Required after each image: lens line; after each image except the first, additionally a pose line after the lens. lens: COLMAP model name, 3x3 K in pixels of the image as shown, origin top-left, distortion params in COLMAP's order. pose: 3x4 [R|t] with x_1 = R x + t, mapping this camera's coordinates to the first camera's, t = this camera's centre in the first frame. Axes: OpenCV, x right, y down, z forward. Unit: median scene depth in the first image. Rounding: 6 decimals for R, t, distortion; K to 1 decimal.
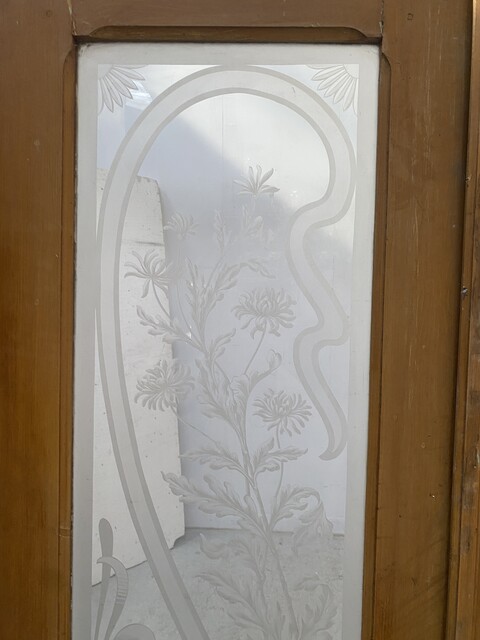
lens RADIAL K [[474.2, 0, 234.4], [0, 474.2, 314.5], [0, 0, 1]] dist [0.034178, 0.000710]
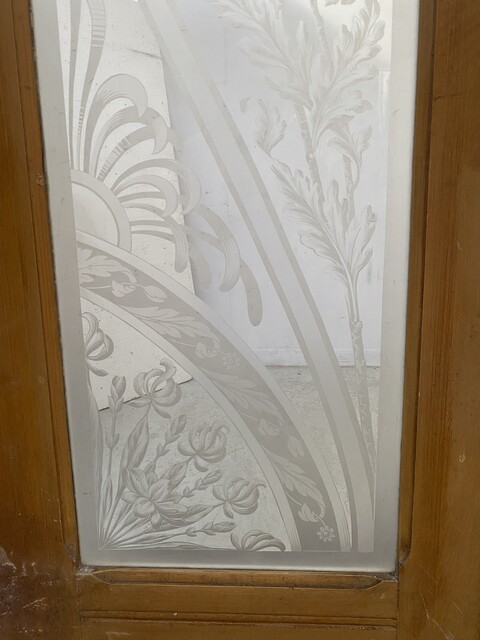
lens RADIAL K [[515.7, 0, 236.2], [0, 515.7, 323.0], [0, 0, 1]] dist [0.048385, -0.041356]
pose [[0.998377, -0.043395, -0.036888, -0.006637], [0.048094, 0.989281, 0.137874, 0.951332], [0.030509, -0.139424, 0.989763, 0.129039]]
